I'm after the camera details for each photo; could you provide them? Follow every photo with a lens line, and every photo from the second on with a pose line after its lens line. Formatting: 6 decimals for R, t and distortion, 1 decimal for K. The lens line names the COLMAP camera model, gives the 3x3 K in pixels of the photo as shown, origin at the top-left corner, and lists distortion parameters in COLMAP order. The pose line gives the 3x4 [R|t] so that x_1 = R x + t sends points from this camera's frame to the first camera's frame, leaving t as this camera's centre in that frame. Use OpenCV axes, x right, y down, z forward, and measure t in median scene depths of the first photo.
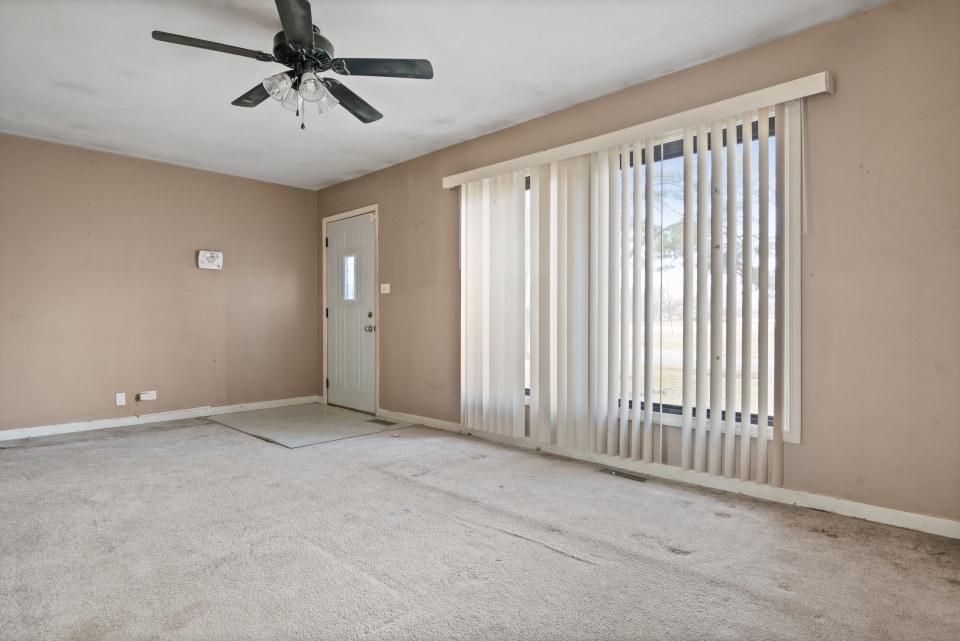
lens RADIAL K [[532.6, 0, 475.2], [0, 532.6, 324.5], [0, 0, 1]] dist [0.004931, 0.000786]
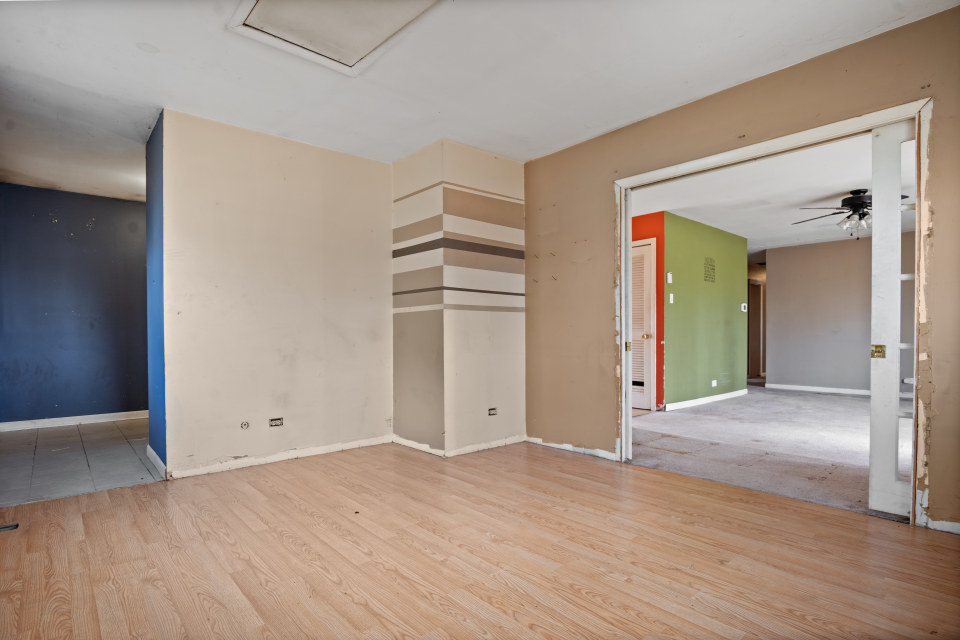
lens RADIAL K [[487.4, 0, 482.2], [0, 487.4, 341.8], [0, 0, 1]] dist [-0.016205, 0.000862]
pose [[-0.065097, 0.011838, -0.997809, 1.037564], [-0.005192, 0.999912, 0.012201, 0.007848], [0.997865, 0.005975, -0.065030, -0.205436]]
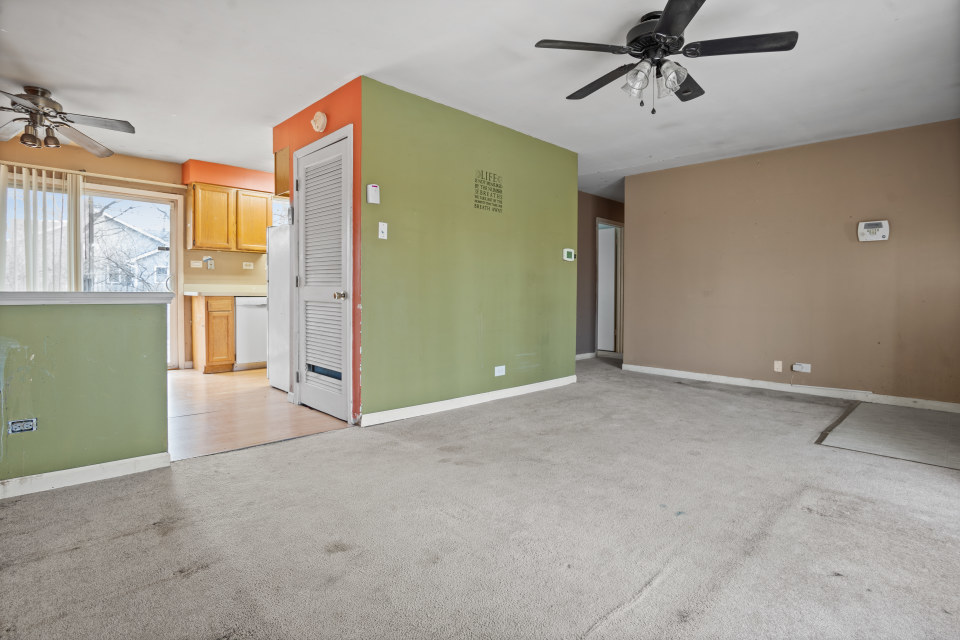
lens RADIAL K [[487.4, 0, 479.3], [0, 487.4, 303.0], [0, 0, 1]] dist [-0.016205, 0.000862]
pose [[-0.012898, 0.018022, -0.999754, 0.412614], [-0.019364, 0.999646, 0.018269, -0.000486], [0.999729, 0.019595, -0.012544, 0.423712]]
